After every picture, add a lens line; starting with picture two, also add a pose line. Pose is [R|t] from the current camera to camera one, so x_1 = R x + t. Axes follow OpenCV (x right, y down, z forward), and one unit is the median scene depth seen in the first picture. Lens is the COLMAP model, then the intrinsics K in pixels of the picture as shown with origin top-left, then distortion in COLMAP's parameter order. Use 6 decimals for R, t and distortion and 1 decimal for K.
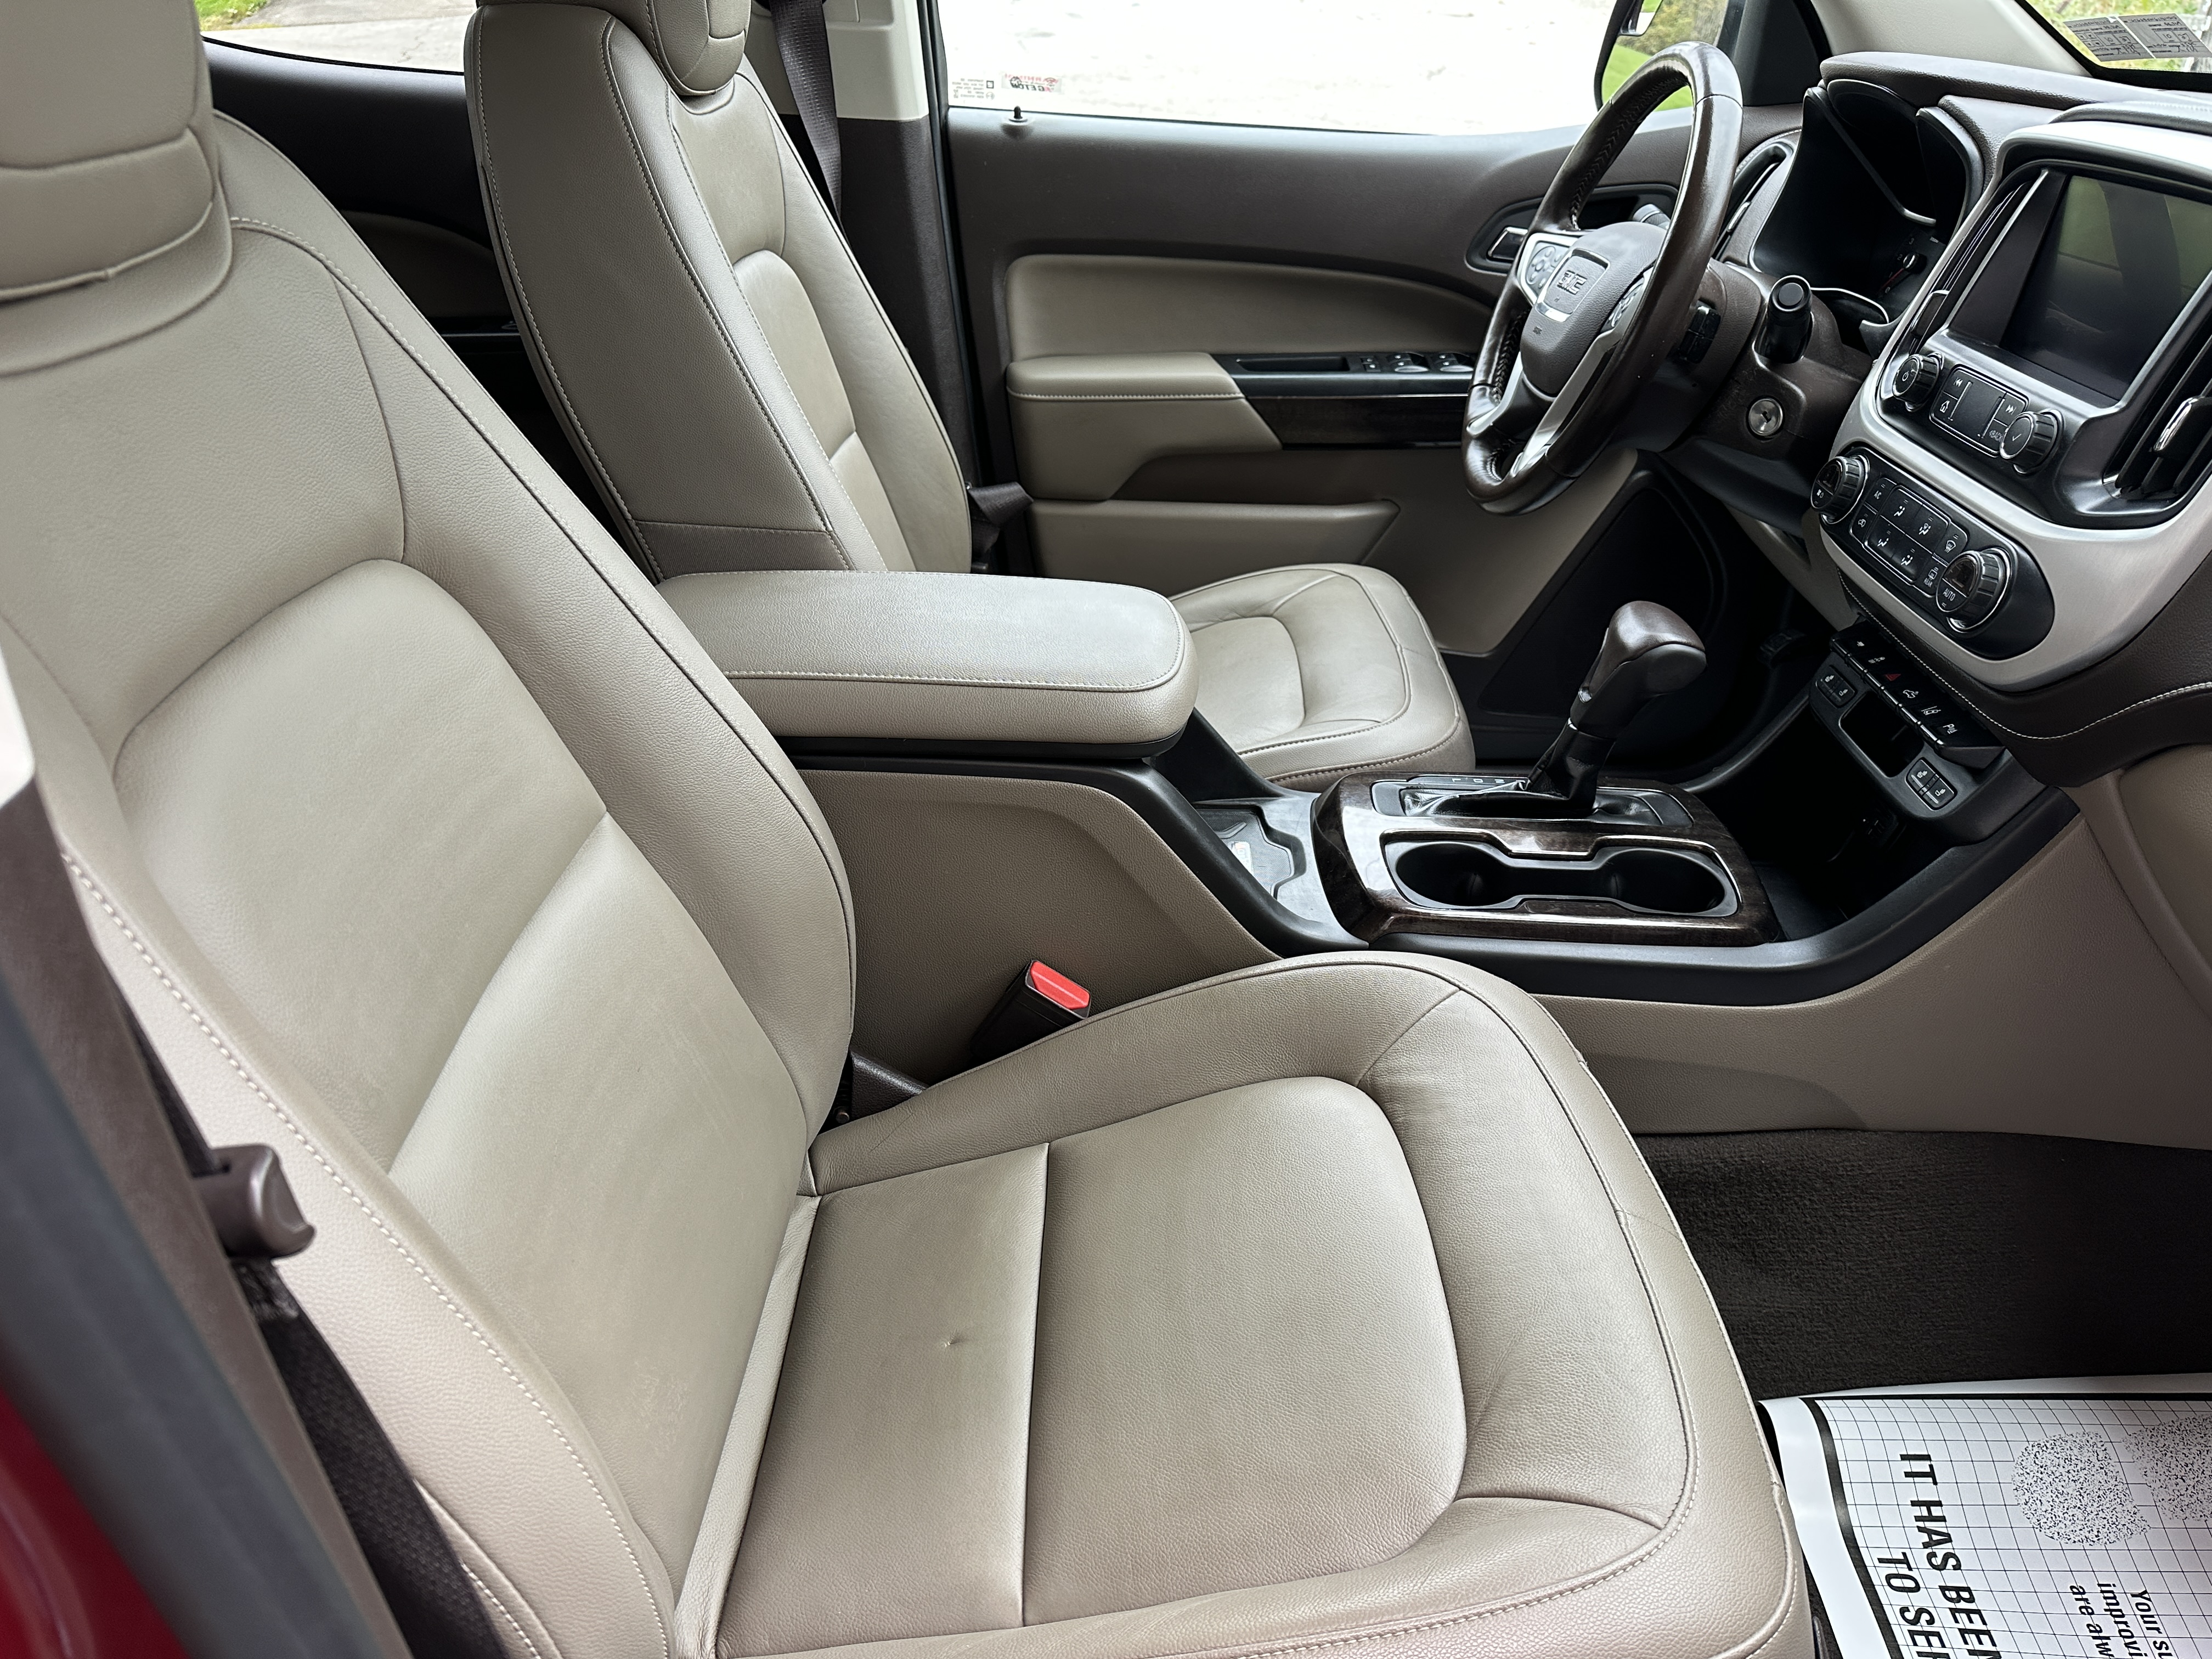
lens RADIAL K [[1516.2, 0, 1175.4], [0, 1516.2, 834.3], [0, 0, 1]] dist [0.042953, -0.111880]
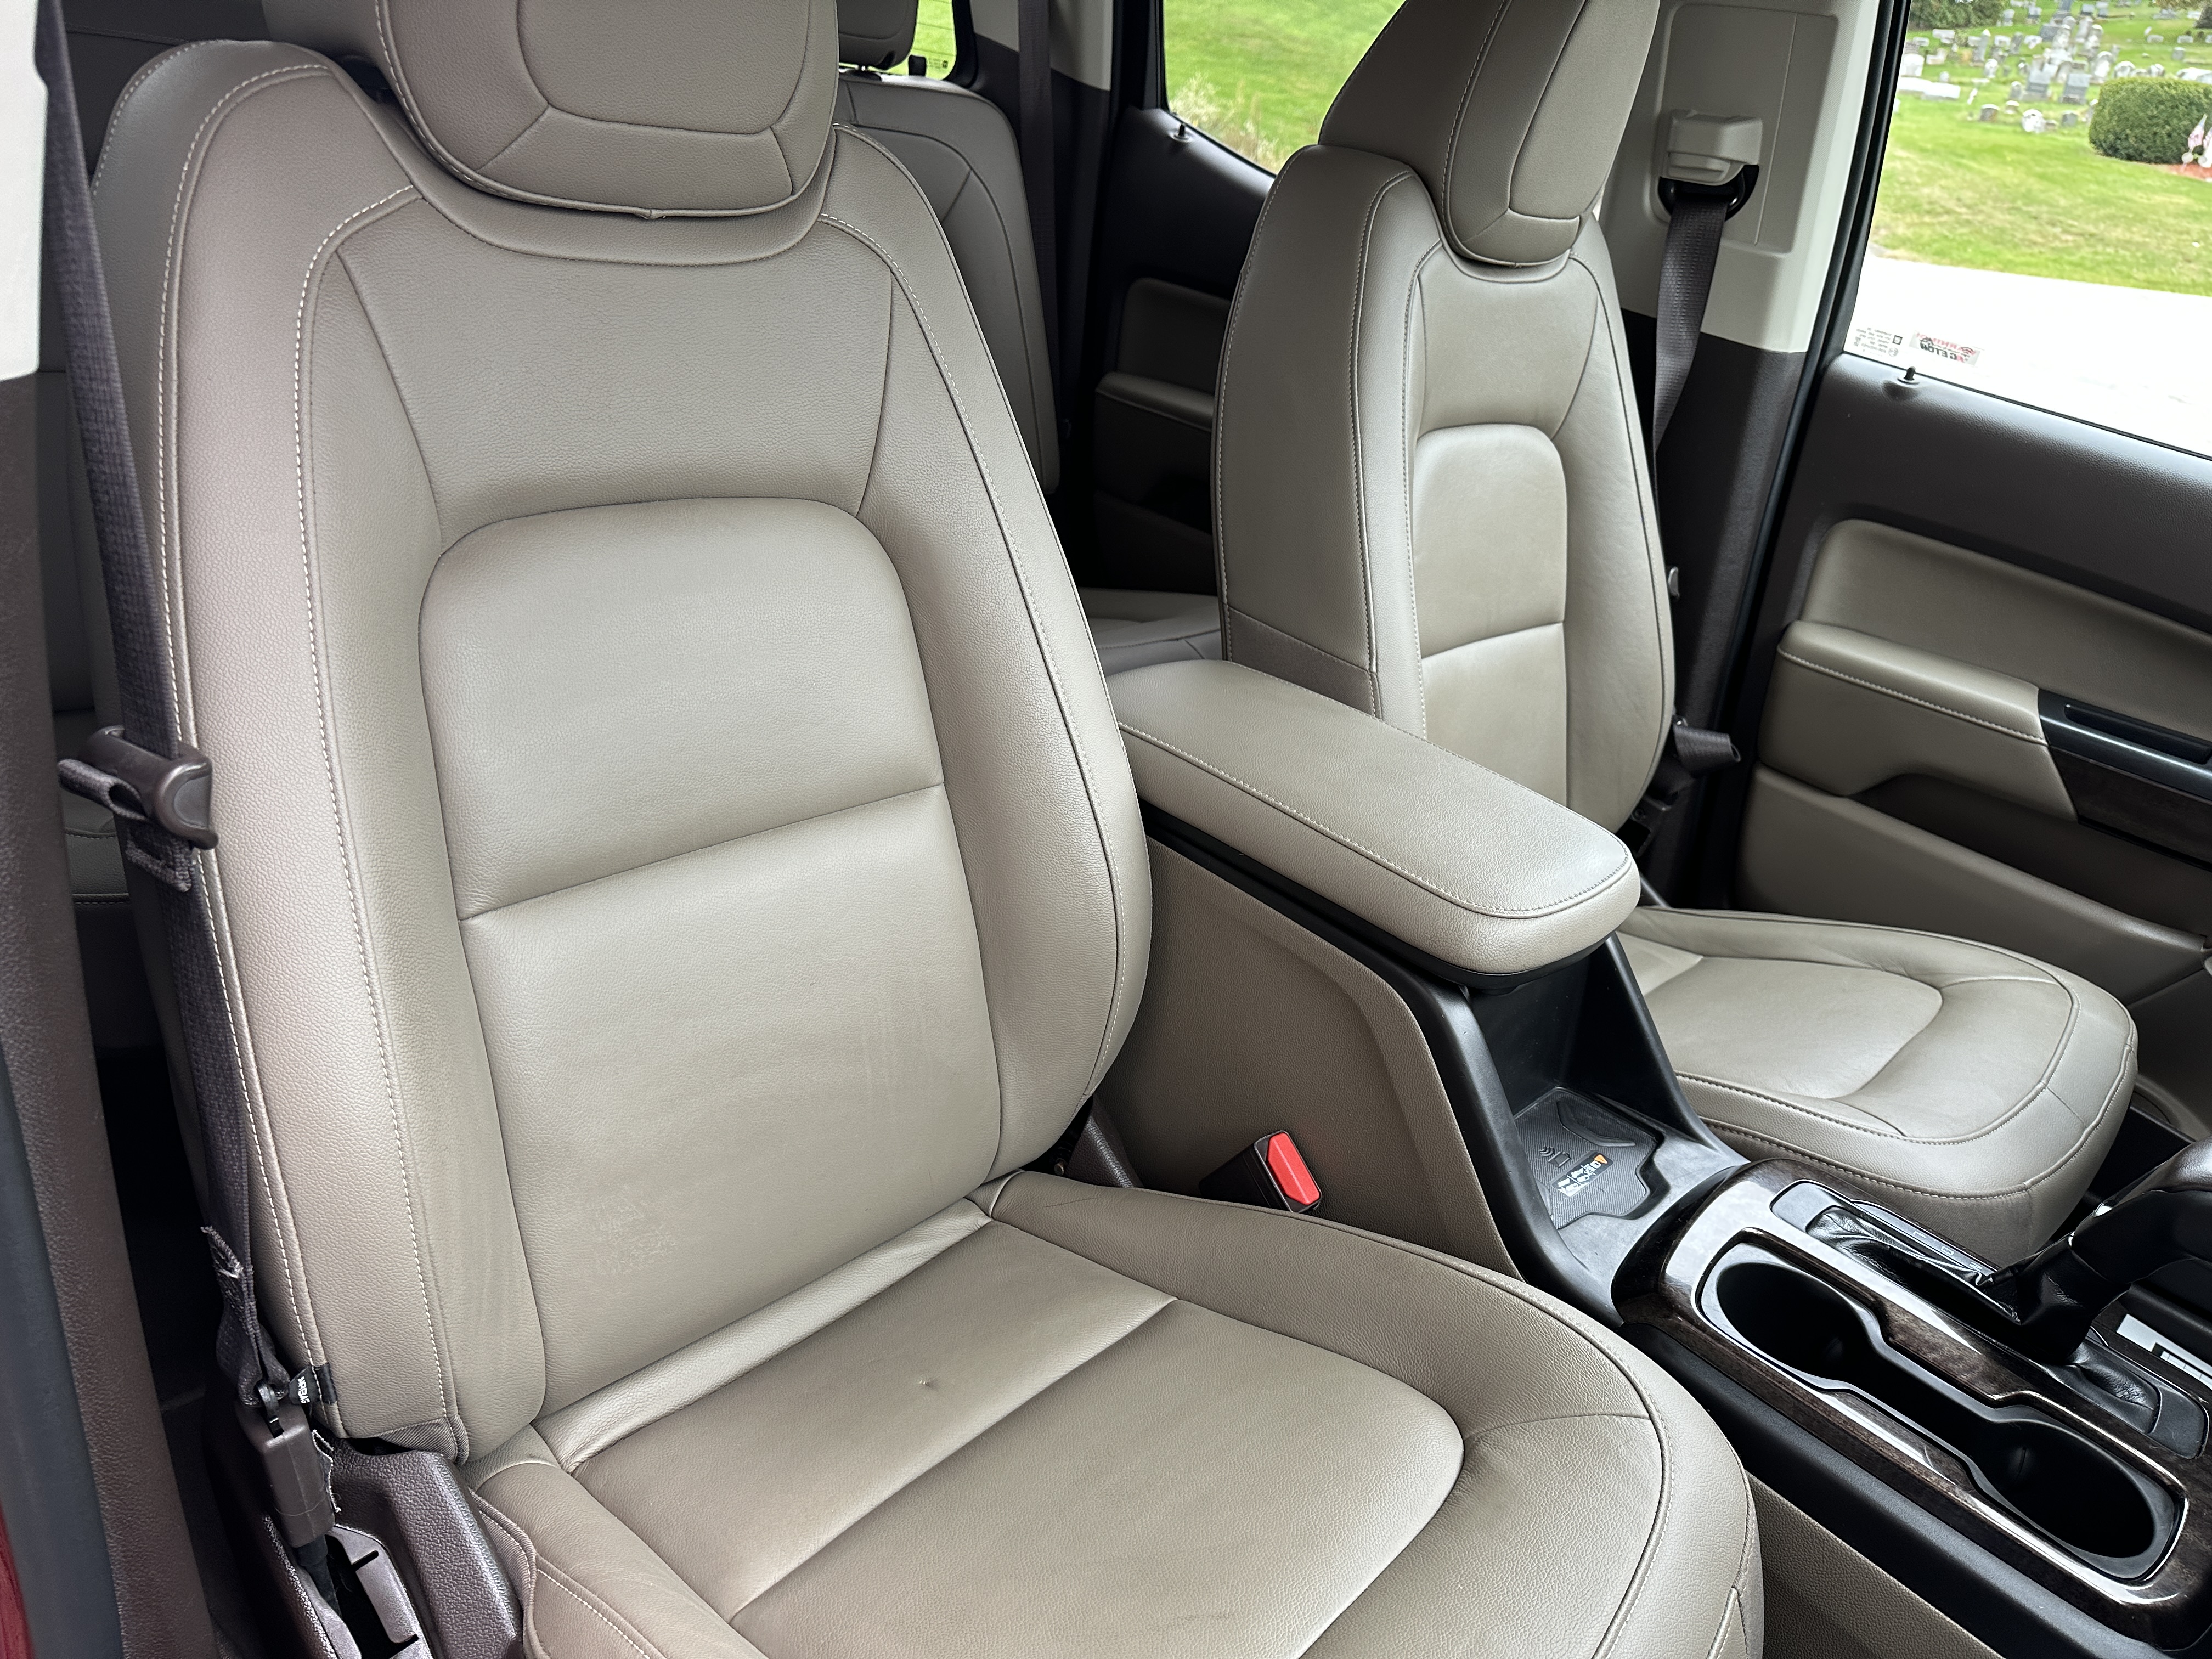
lens RADIAL K [[1550.6, 0, 1125.1], [0, 1550.6, 812.4], [0, 0, 1]] dist [0.048522, -0.075473]
pose [[0.726614, 0.385248, -0.568873, 0.206394], [-0.462540, 0.886547, 0.009584, -0.037322], [0.508025, 0.256163, 0.822369, 0.067881]]
